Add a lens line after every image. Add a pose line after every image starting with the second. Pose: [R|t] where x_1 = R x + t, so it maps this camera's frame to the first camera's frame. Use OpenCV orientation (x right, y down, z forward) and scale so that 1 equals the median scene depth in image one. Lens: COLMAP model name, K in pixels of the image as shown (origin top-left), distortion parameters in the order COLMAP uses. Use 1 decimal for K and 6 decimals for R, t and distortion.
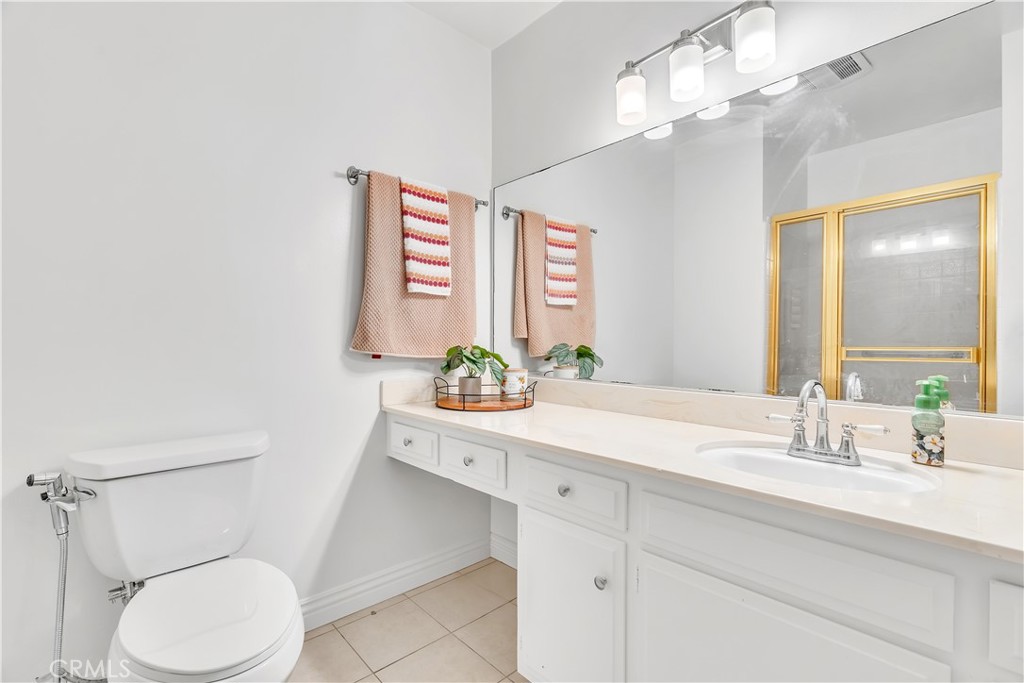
lens RADIAL K [[469.5, 0, 514.0], [0, 469.5, 341.5], [0, 0, 1]] dist [-0.011727, 0.003787]
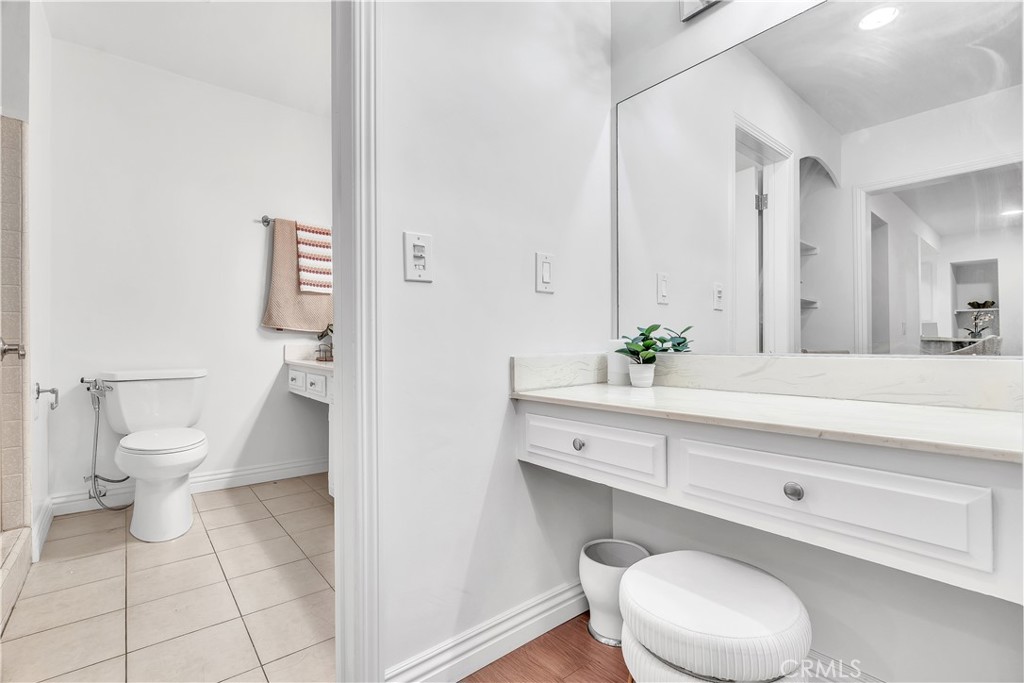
lens RADIAL K [[469.5, 0, 514.1], [0, 469.5, 338.9], [0, 0, 1]] dist [-0.011727, 0.003787]
pose [[0.998609, 0.003639, -0.052593, 0.609034], [-0.003939, 0.999976, -0.005613, 0.069246], [0.052571, 0.005812, 0.998600, -0.597815]]
